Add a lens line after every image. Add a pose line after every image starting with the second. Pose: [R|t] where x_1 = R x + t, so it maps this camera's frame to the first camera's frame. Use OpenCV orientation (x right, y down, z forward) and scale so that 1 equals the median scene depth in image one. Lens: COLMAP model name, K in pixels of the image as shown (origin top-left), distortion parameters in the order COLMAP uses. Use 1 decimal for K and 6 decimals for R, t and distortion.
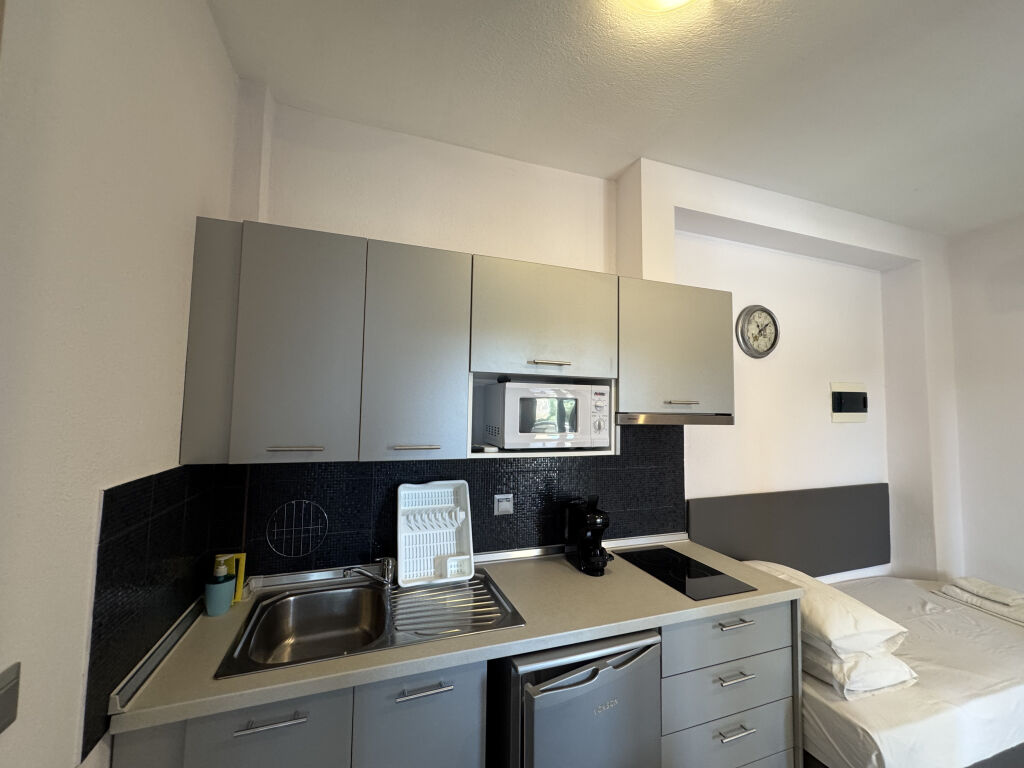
lens RADIAL K [[409.5, 0, 507.5], [0, 409.5, 388.8], [0, 0, 1]] dist [-0.004796, 0.001165]
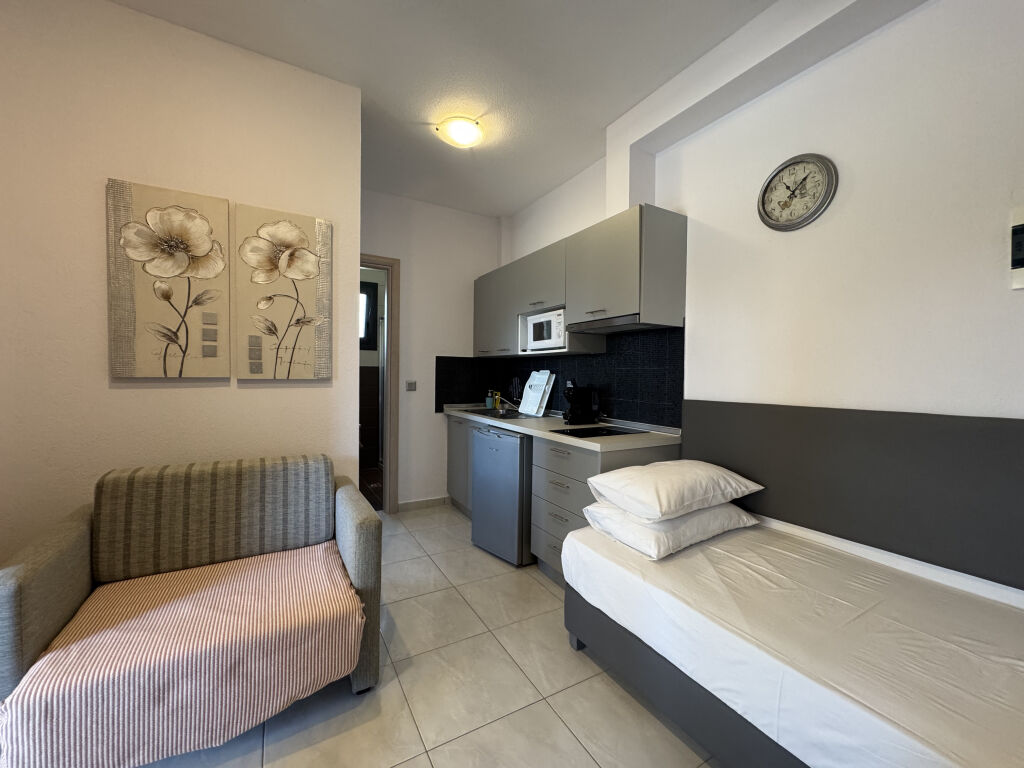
lens RADIAL K [[409.5, 0, 509.1], [0, 409.5, 379.9], [0, 0, 1]] dist [-0.004796, 0.001165]
pose [[0.182429, 0.006132, -0.983200, 1.768354], [0.048369, 0.998714, 0.015203, 0.233531], [0.982029, -0.050330, 0.181898, 0.465332]]
